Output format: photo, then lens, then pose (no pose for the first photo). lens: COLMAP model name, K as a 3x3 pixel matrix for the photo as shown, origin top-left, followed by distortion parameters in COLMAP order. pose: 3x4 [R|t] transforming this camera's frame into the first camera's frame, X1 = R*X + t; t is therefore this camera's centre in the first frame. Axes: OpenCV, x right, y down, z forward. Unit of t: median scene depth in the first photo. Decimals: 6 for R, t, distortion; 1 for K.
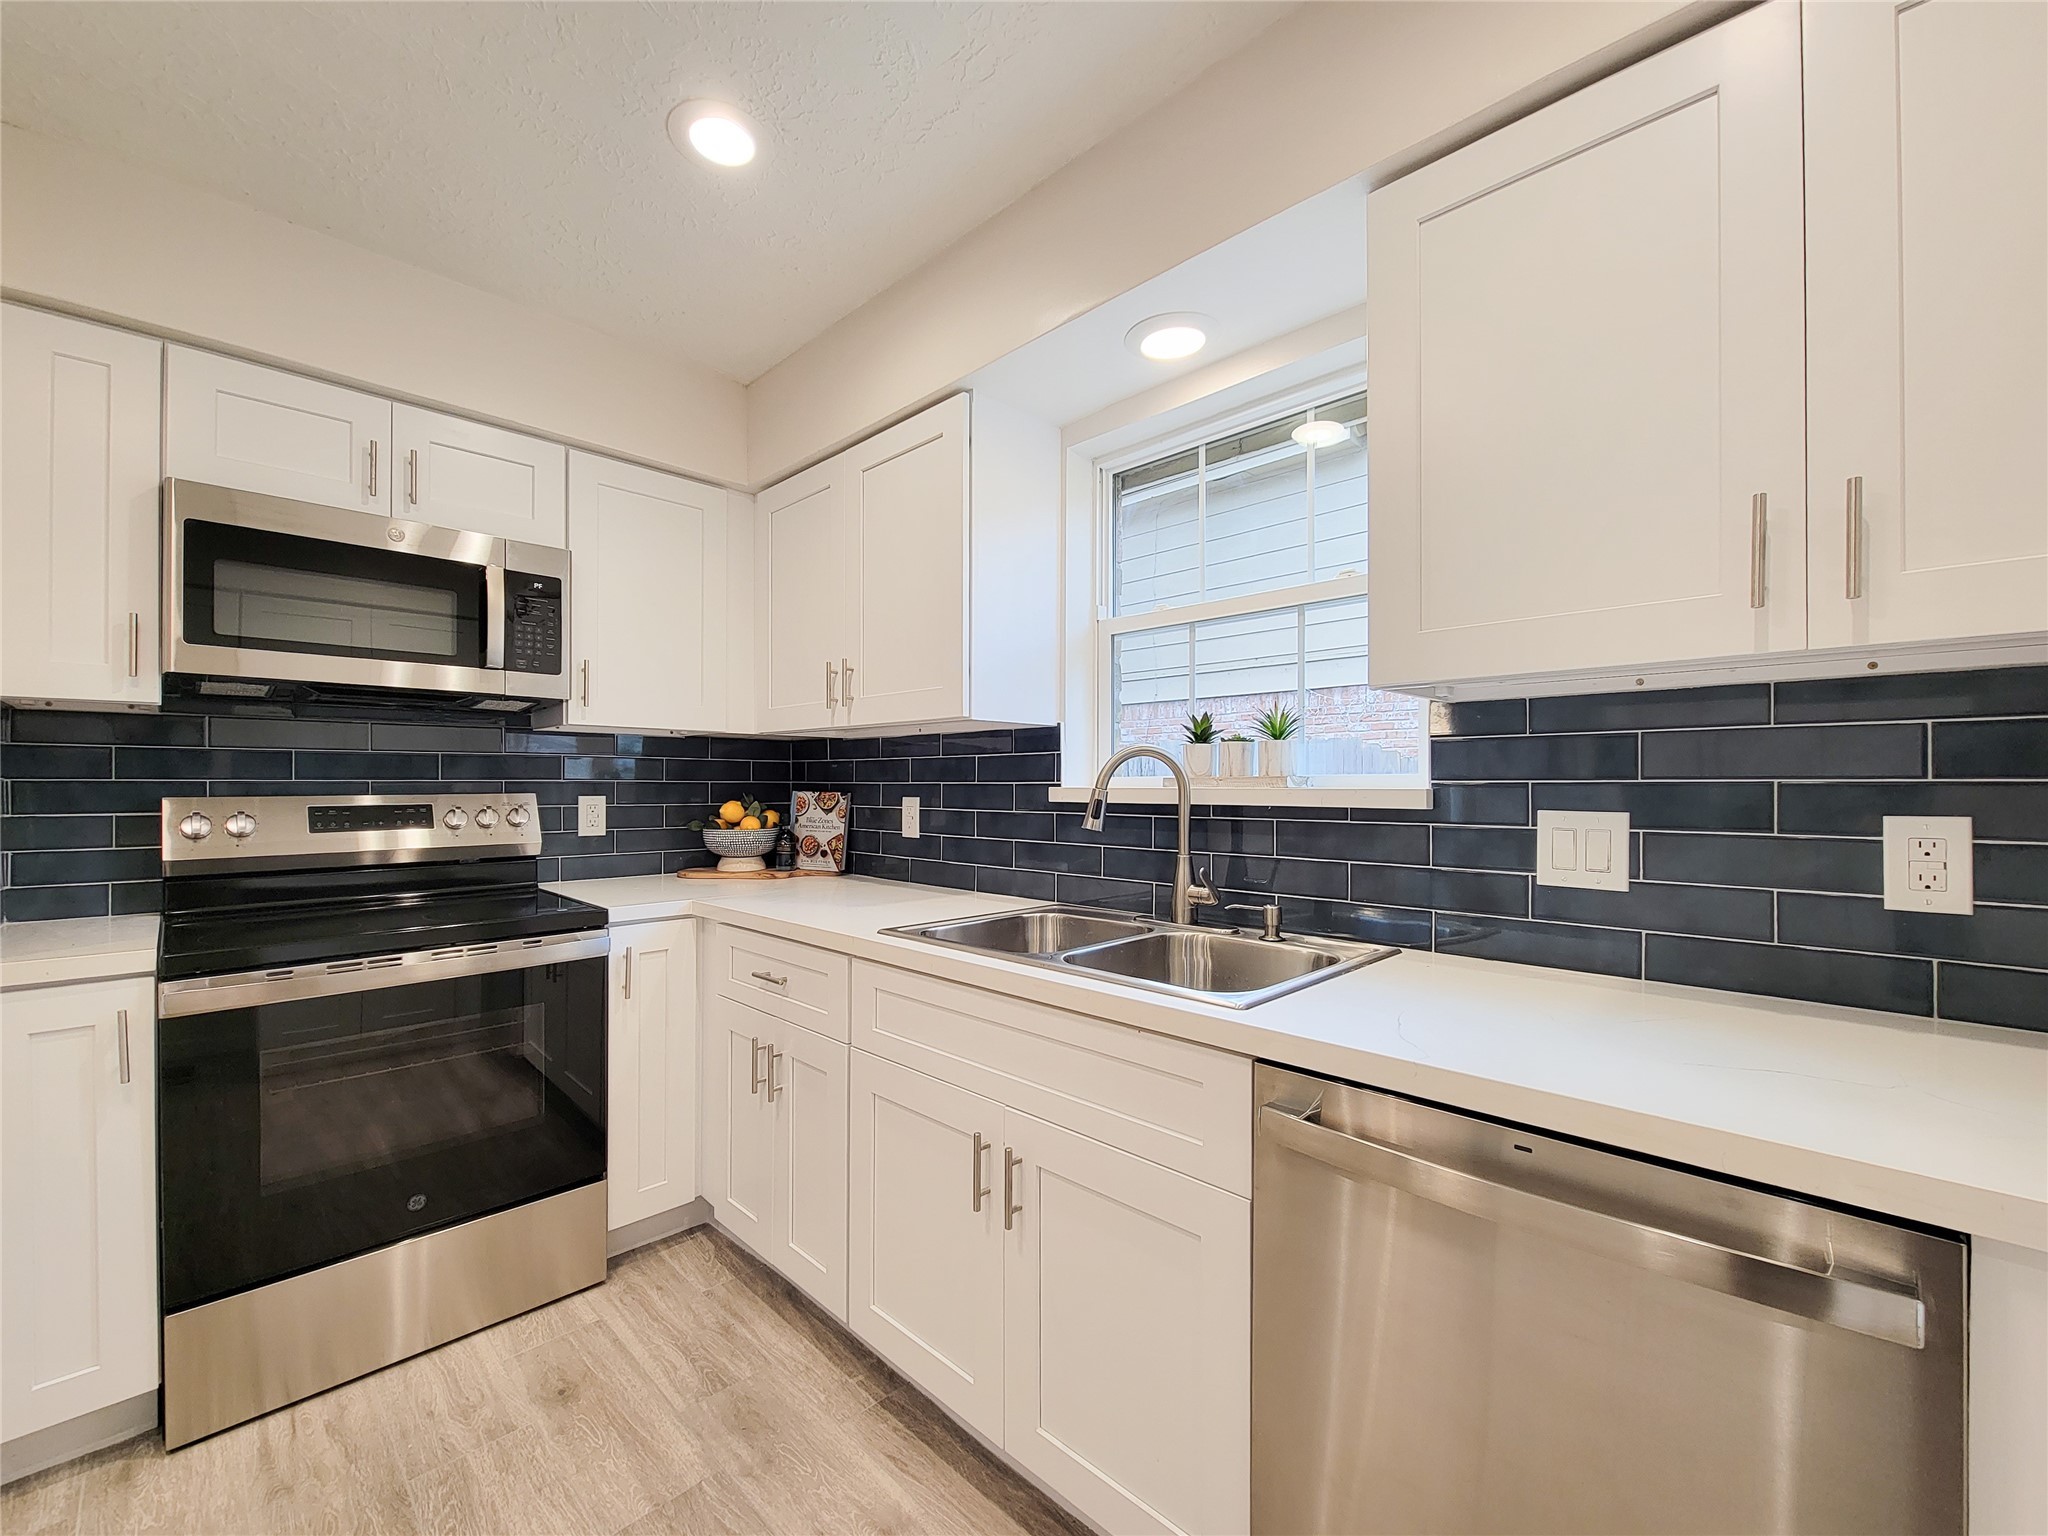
lens RADIAL K [[845.5, 0, 1039.8], [0, 845.5, 777.4], [0, 0, 1]] dist [0.006535, -0.003454]
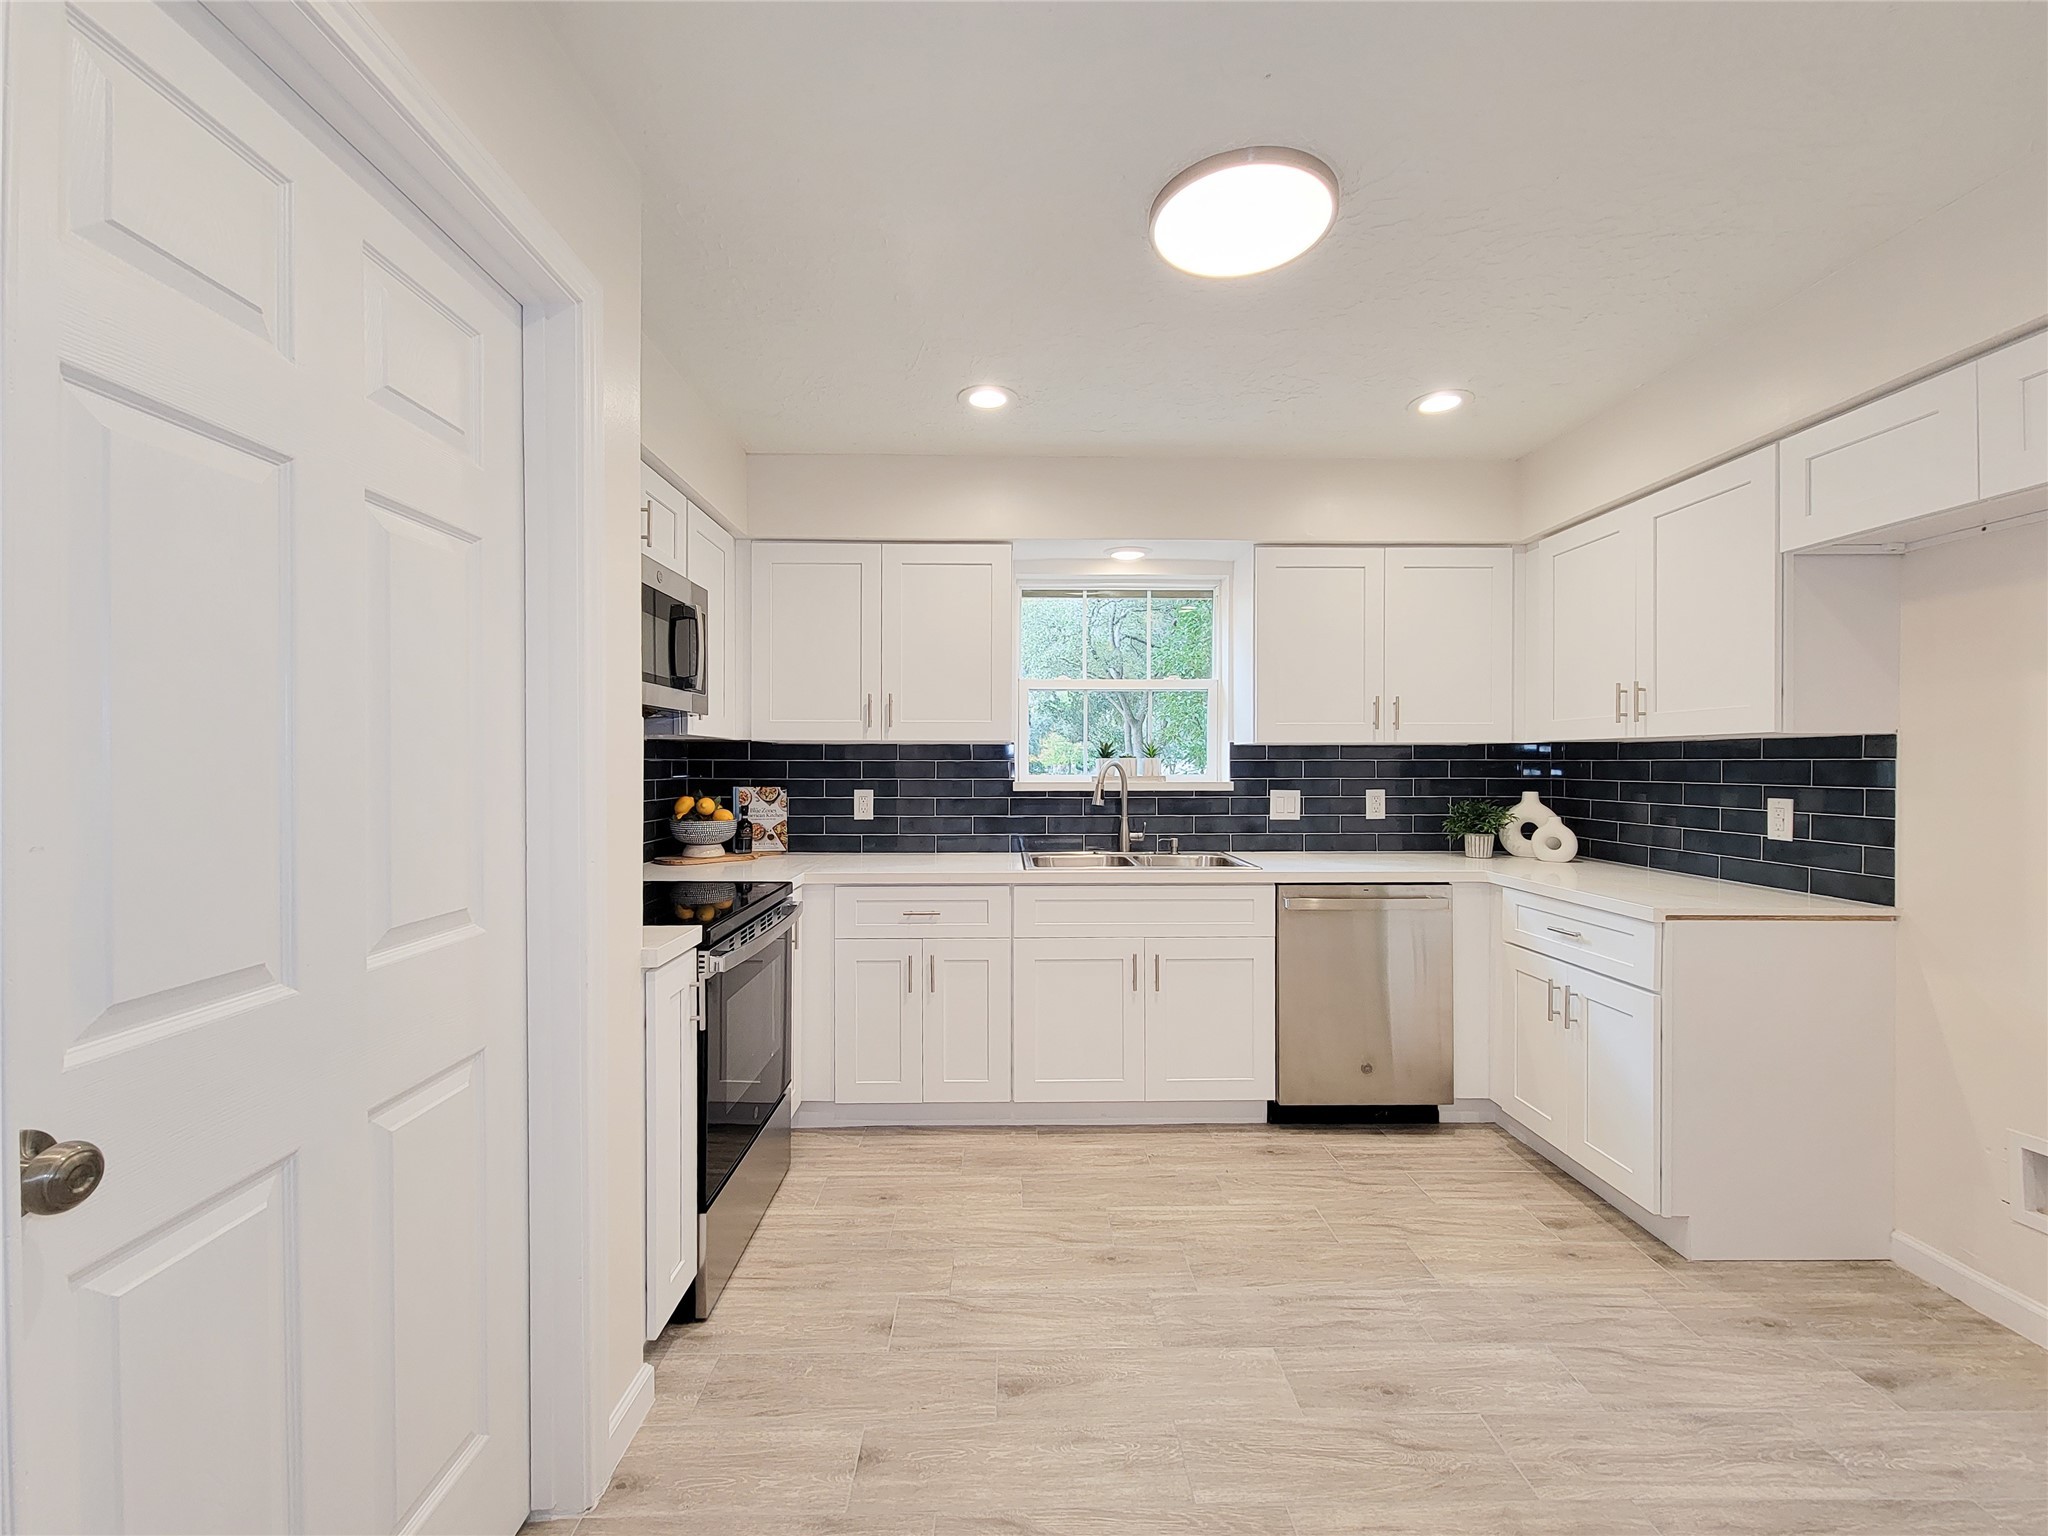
lens RADIAL K [[845.5, 0, 1020.8], [0, 845.5, 768.0], [0, 0, 1]] dist [0.006535, -0.003454]
pose [[0.701007, -0.002621, 0.713149, -1.179296], [-0.005557, 0.999943, 0.009138, -0.031779], [-0.713132, -0.010369, 0.700953, -0.160211]]
